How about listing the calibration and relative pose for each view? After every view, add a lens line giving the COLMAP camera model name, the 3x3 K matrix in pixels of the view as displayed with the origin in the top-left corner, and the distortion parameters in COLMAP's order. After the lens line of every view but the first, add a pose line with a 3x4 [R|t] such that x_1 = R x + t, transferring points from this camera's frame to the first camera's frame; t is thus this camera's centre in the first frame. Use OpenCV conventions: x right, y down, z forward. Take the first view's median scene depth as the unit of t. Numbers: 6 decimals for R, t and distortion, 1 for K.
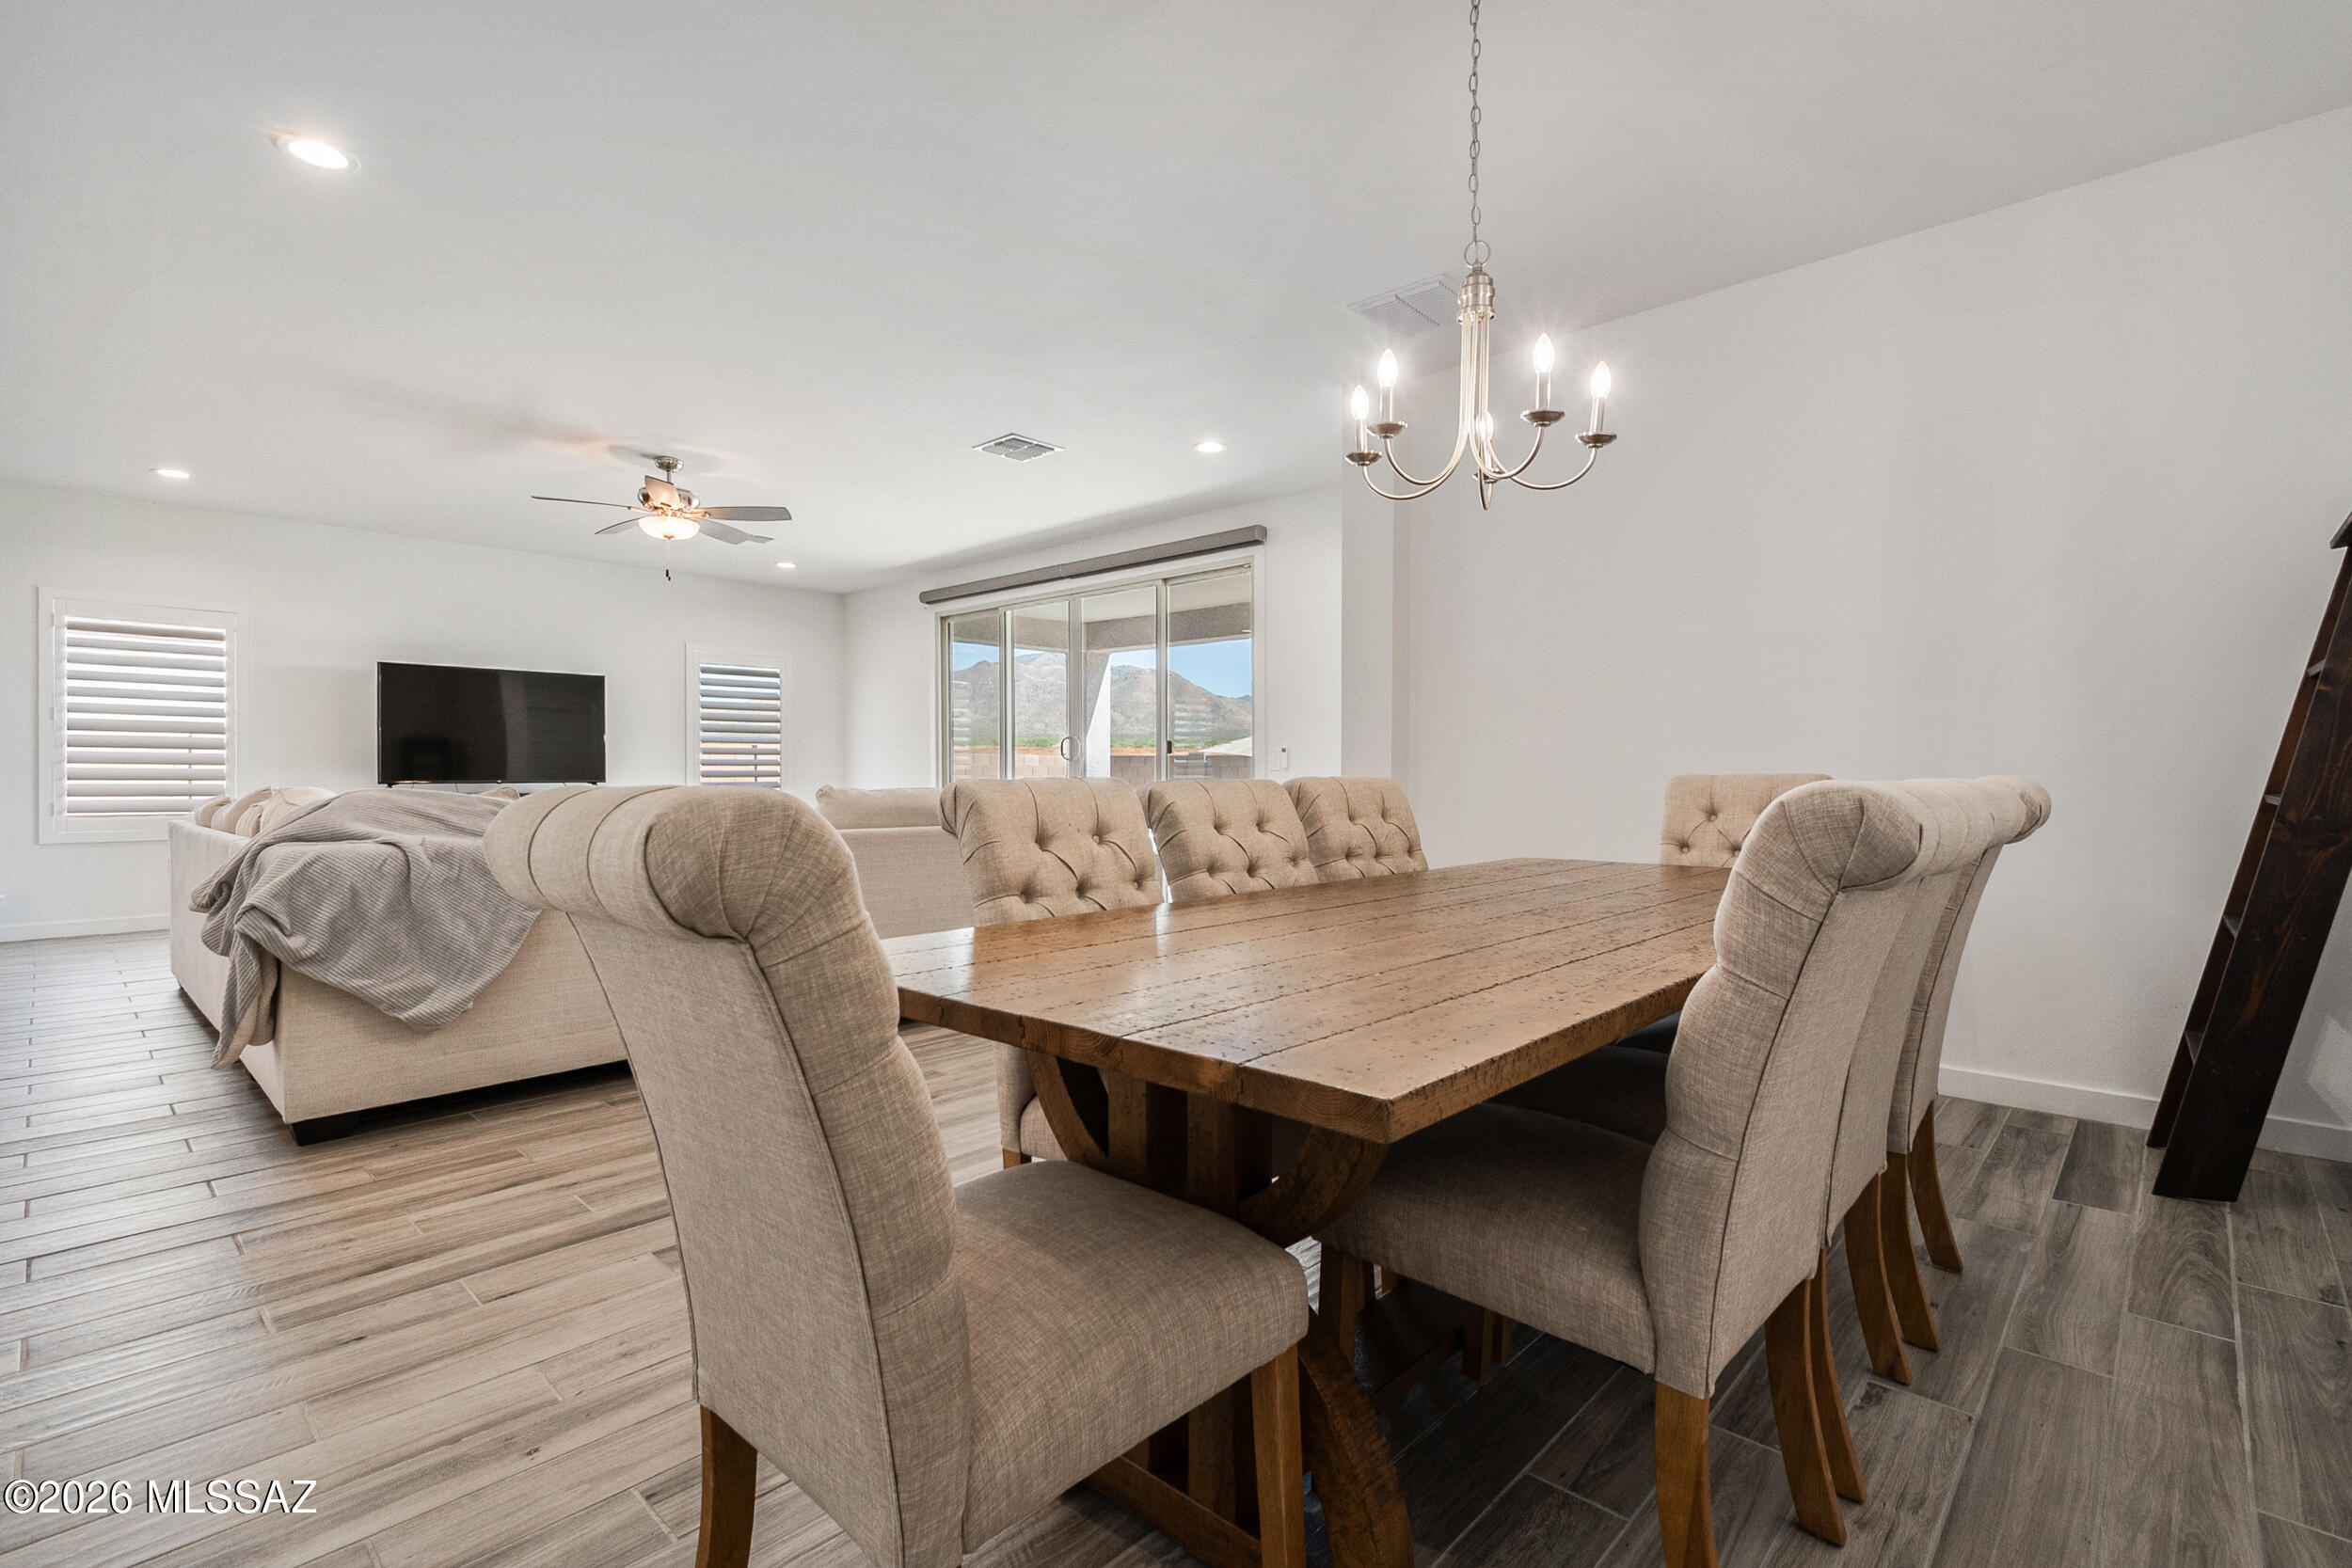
lens RADIAL K [[1068.4, 0, 1166.5], [0, 1068.4, 777.3], [0, 0, 1]] dist [0.000007, 0.000511]
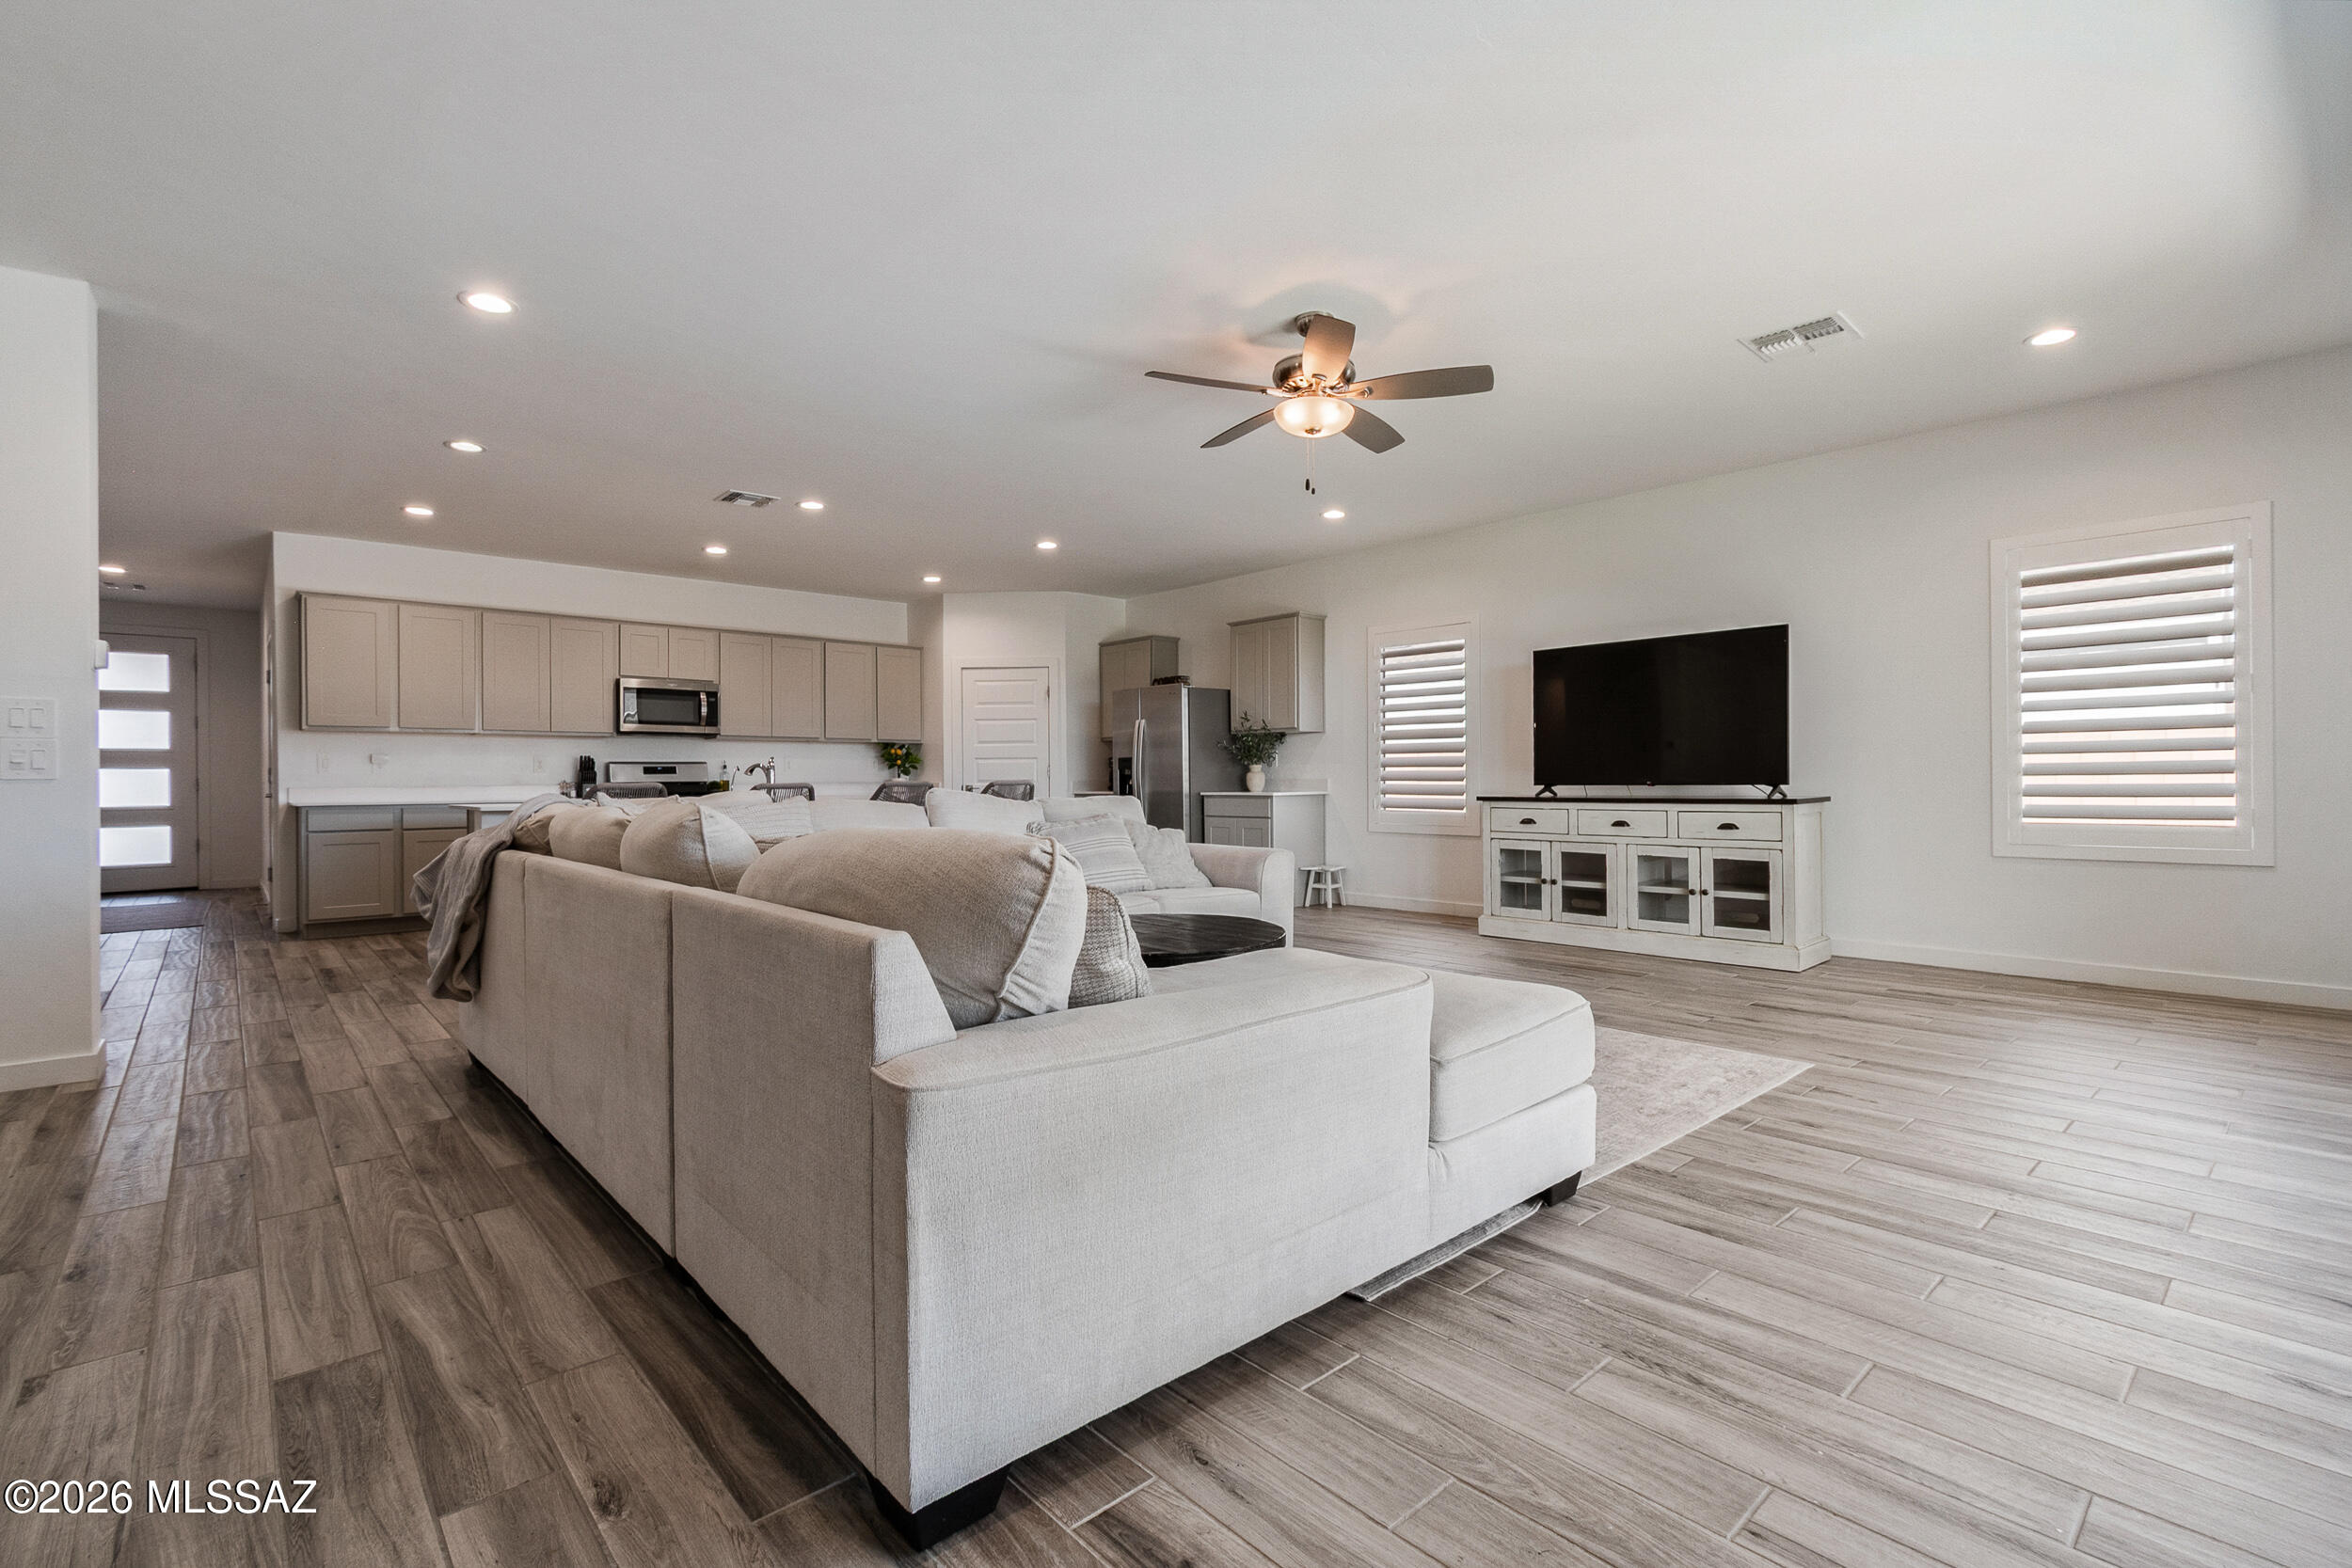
lens RADIAL K [[1068.4, 0, 1208.6], [0, 1068.4, 784.2], [0, 0, 1]] dist [0.000007, 0.000511]
pose [[-0.065154, 0.002631, -0.997872, 0.167534], [0.002479, 0.999994, 0.002474, 0.001777], [0.997872, -0.002313, -0.065161, 0.718897]]
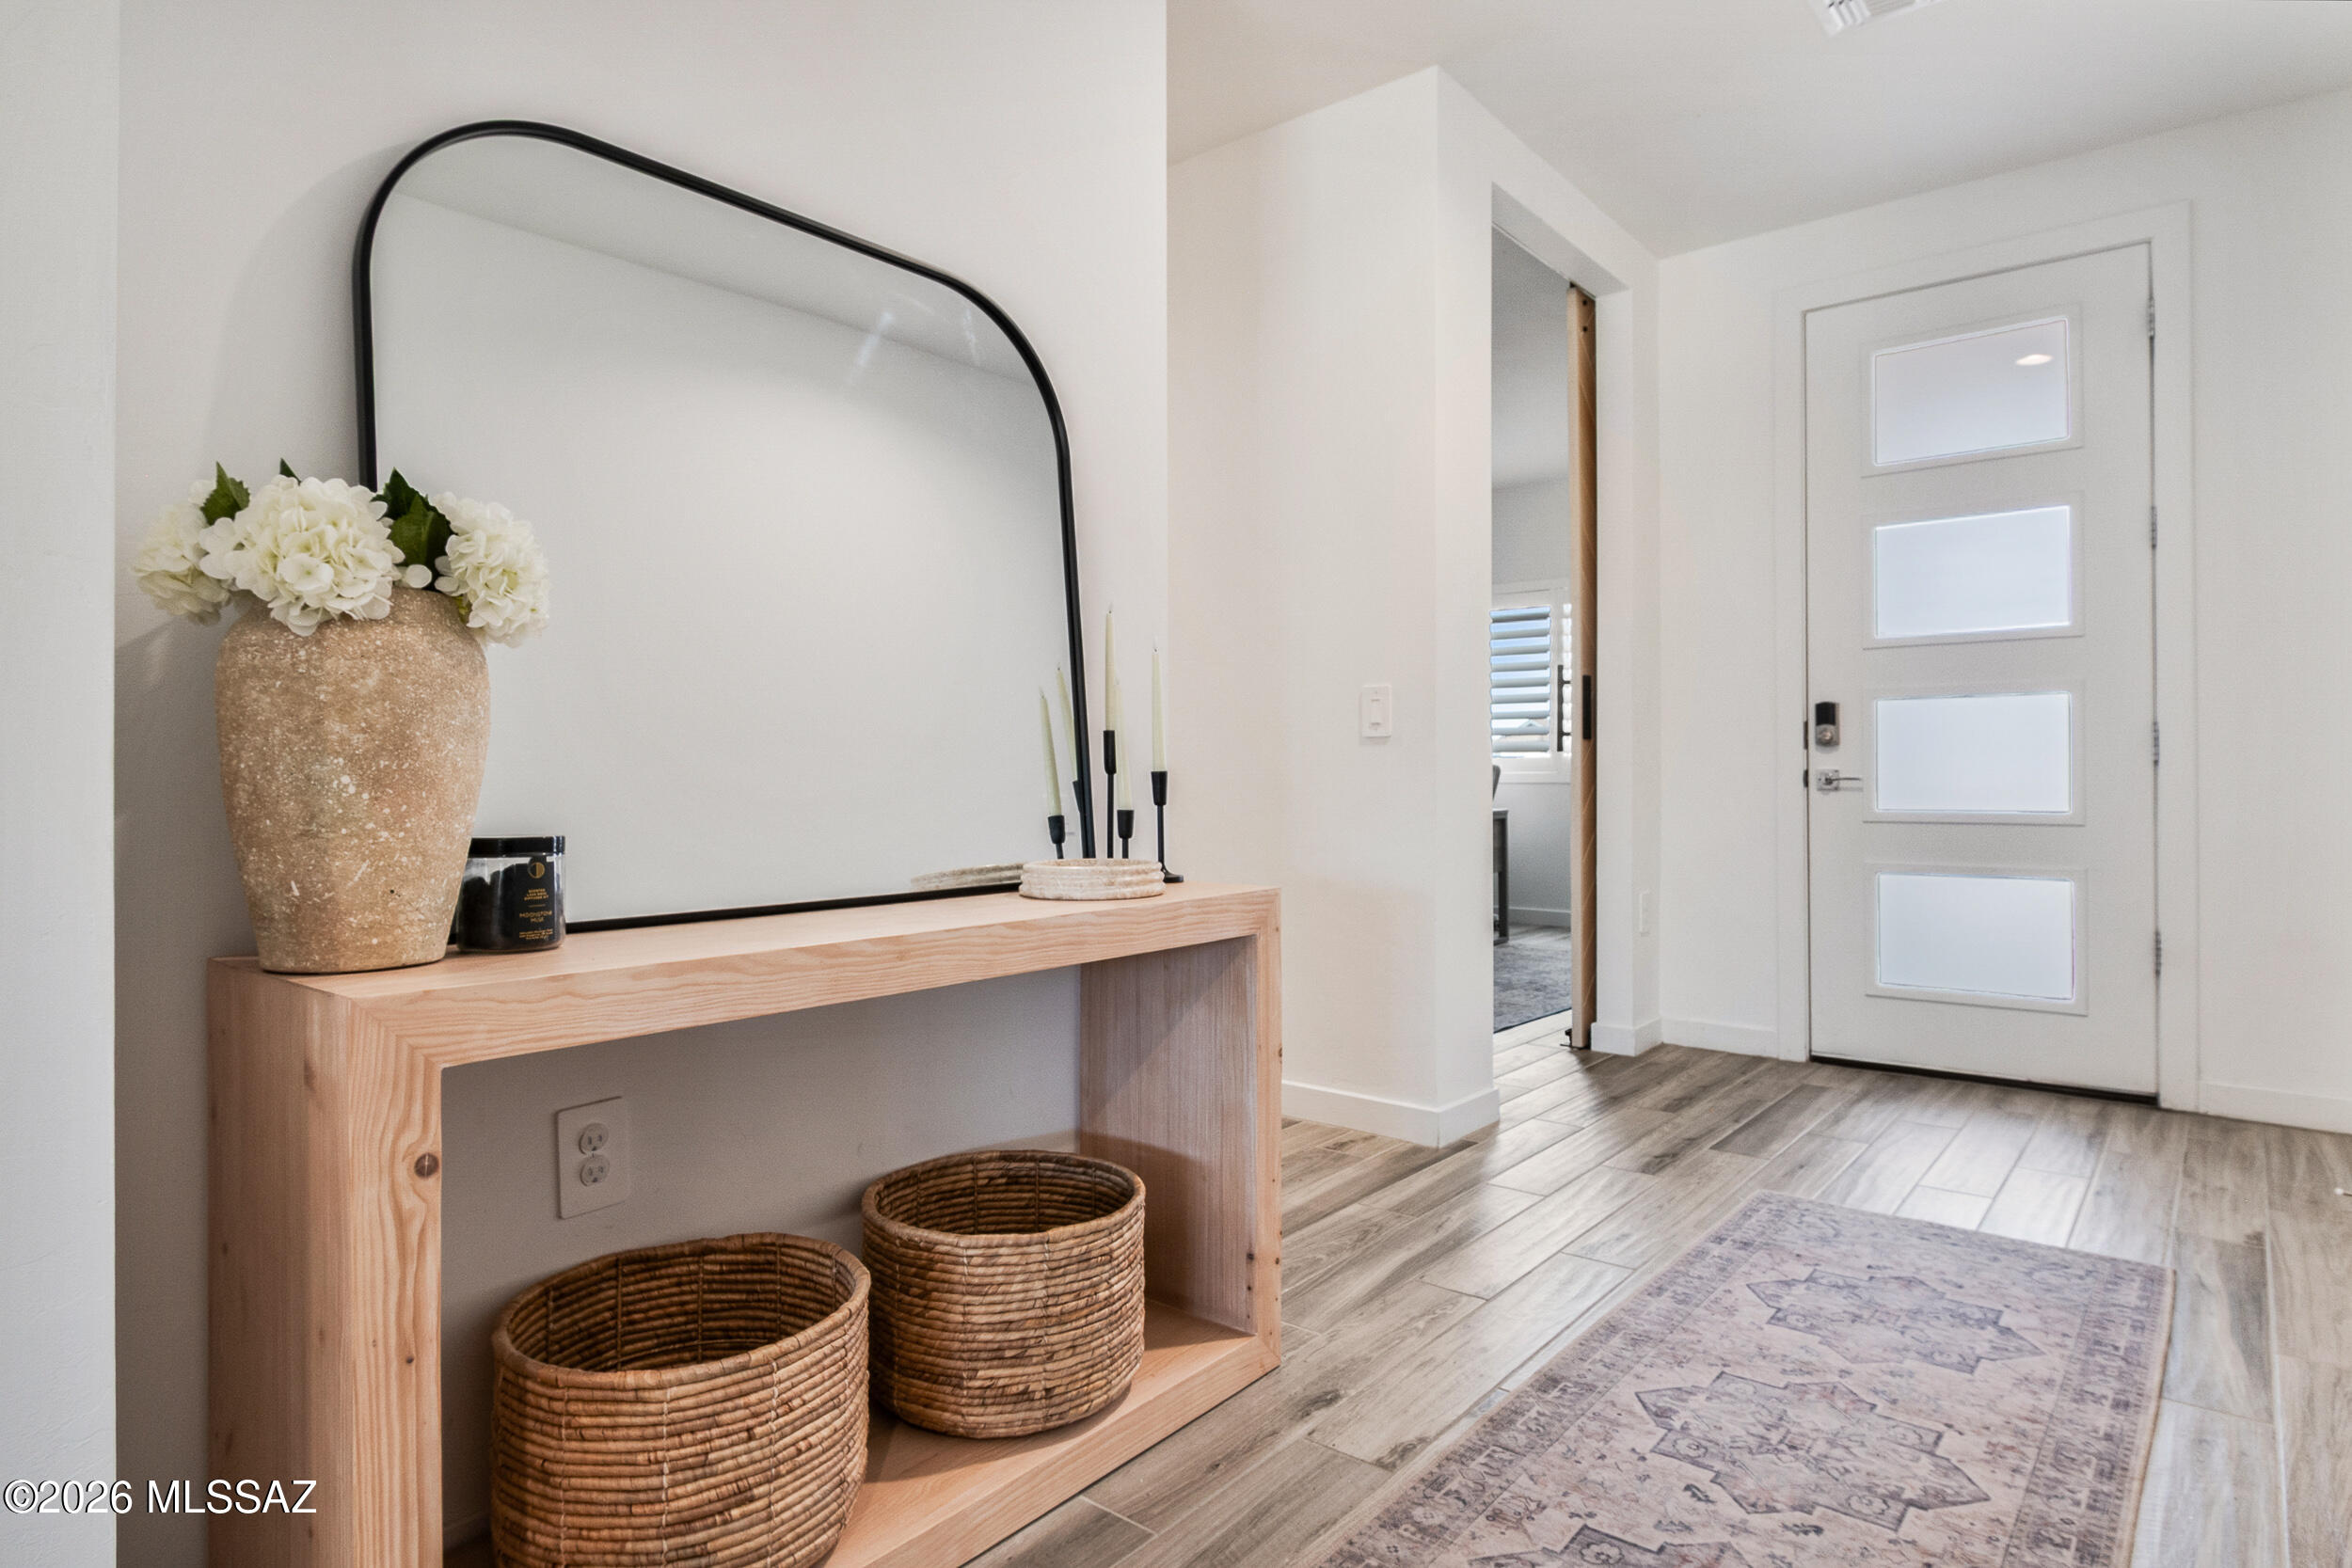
lens RADIAL K [[1280.0, 0, 1171.9], [0, 1280.0, 772.9], [0, 0, 1]] dist [-0.012923, 0.000313]
pose [[-0.998027, 0.001195, -0.062780, -0.662724], [0.000937, 0.999991, 0.004140, 0.011216], [0.062784, 0.004073, -0.998019, -0.152263]]
